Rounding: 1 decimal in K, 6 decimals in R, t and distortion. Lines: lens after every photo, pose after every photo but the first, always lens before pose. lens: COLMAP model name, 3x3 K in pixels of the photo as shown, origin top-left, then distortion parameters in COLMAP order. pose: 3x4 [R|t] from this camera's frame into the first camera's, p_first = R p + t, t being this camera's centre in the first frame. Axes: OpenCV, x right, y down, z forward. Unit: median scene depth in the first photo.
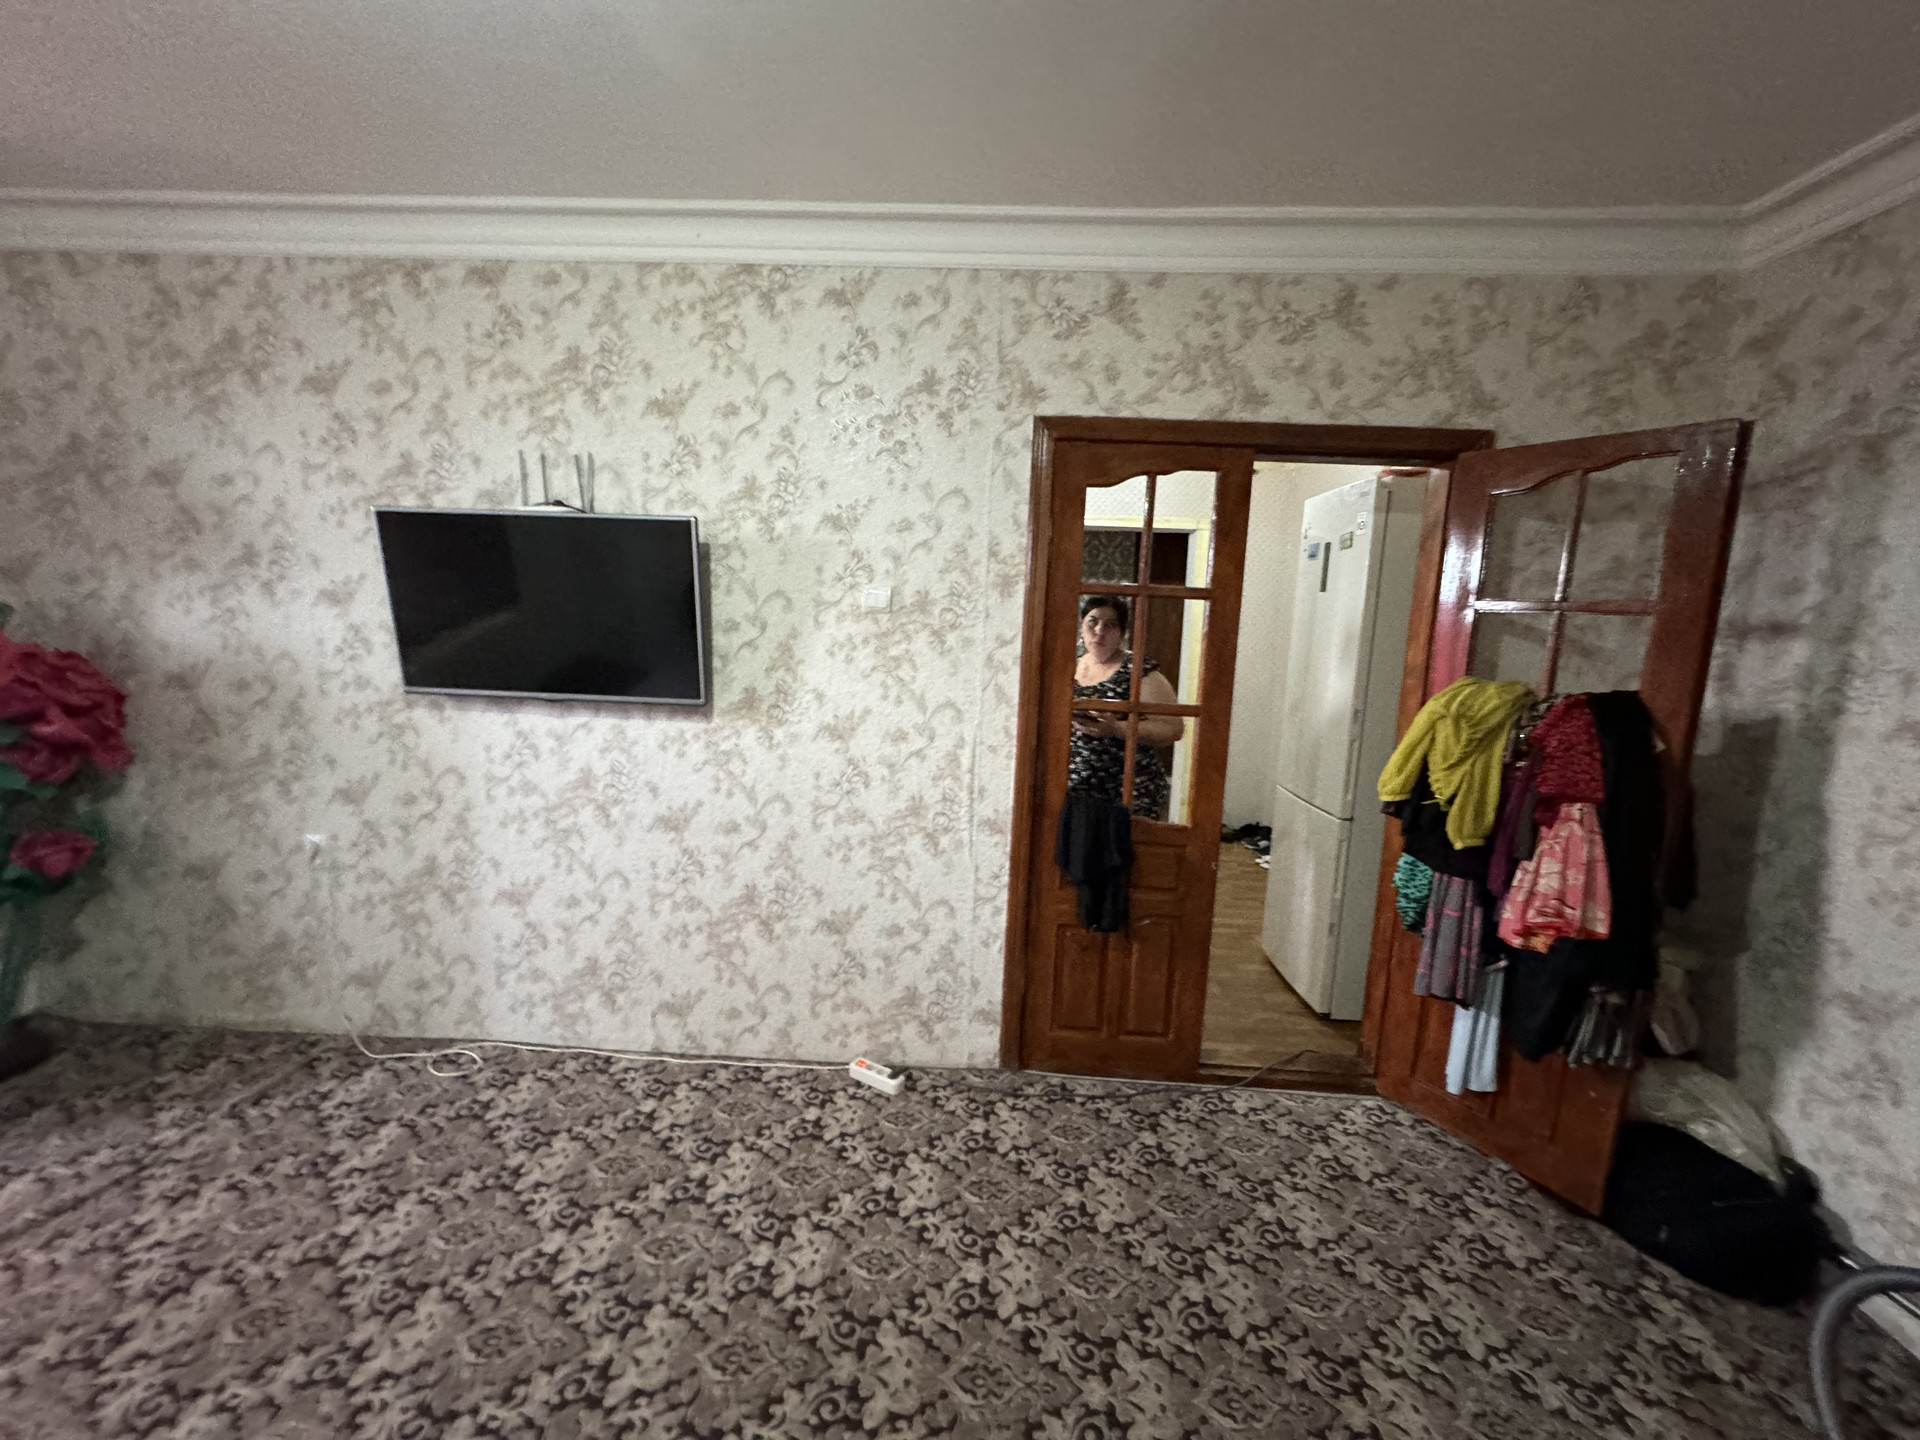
lens RADIAL K [[757.5, 0, 948.1], [0, 757.5, 710.5], [0, 0, 1]] dist [-0.006719, 0.000868]
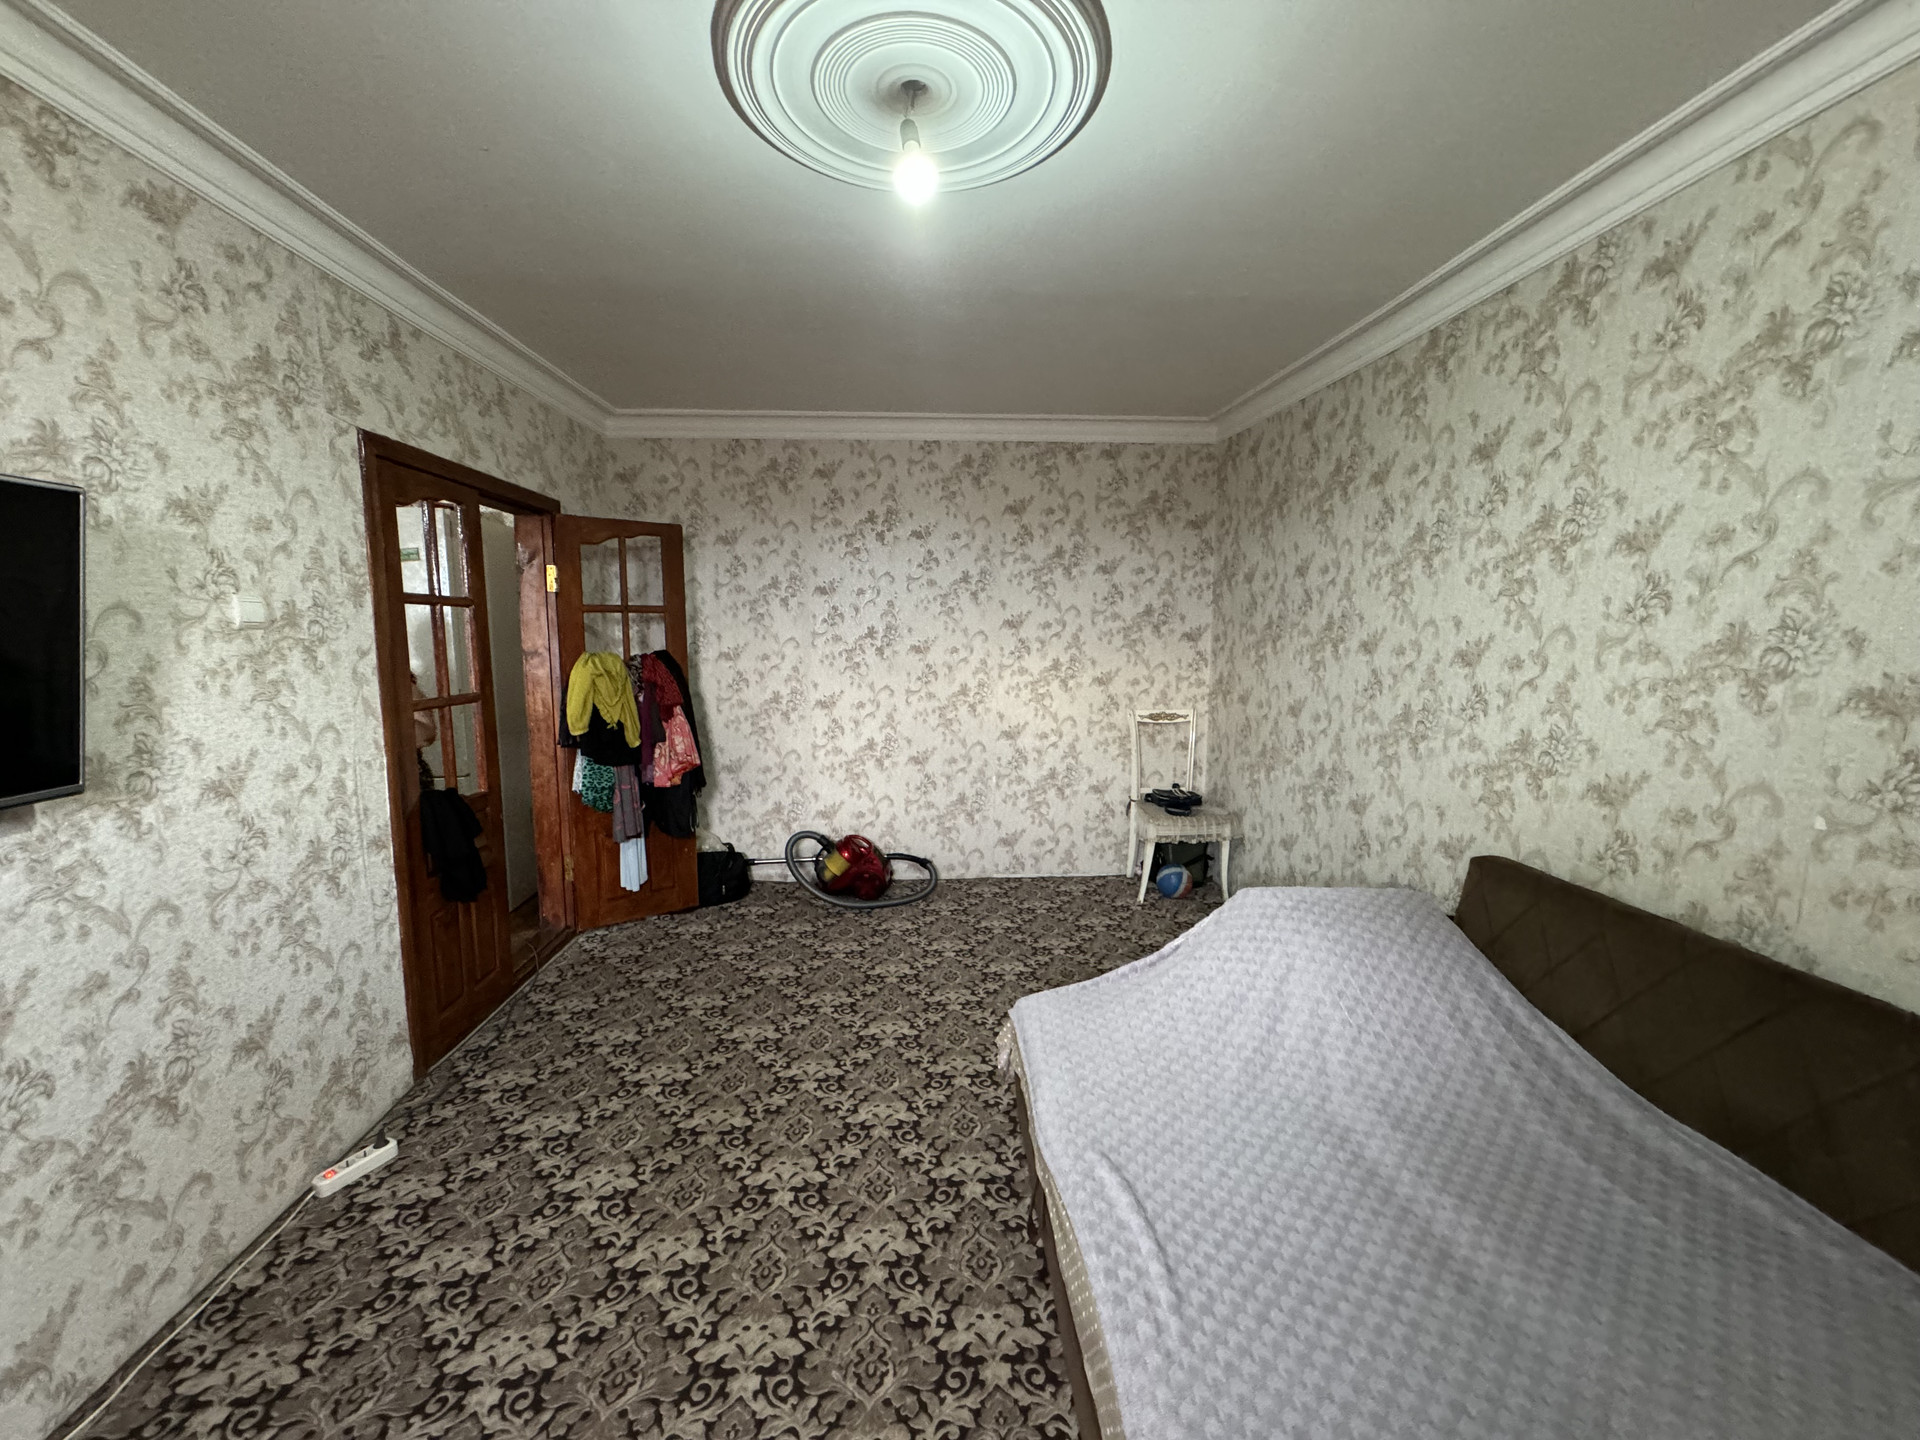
lens RADIAL K [[757.5, 0, 950.5], [0, 757.5, 712.8], [0, 0, 1]] dist [-0.006719, 0.000868]
pose [[-0.099777, -0.152022, 0.983328, -0.946434], [0.134524, 0.977125, 0.164713, -0.072045], [-0.985874, 0.148715, -0.077044, 0.332186]]
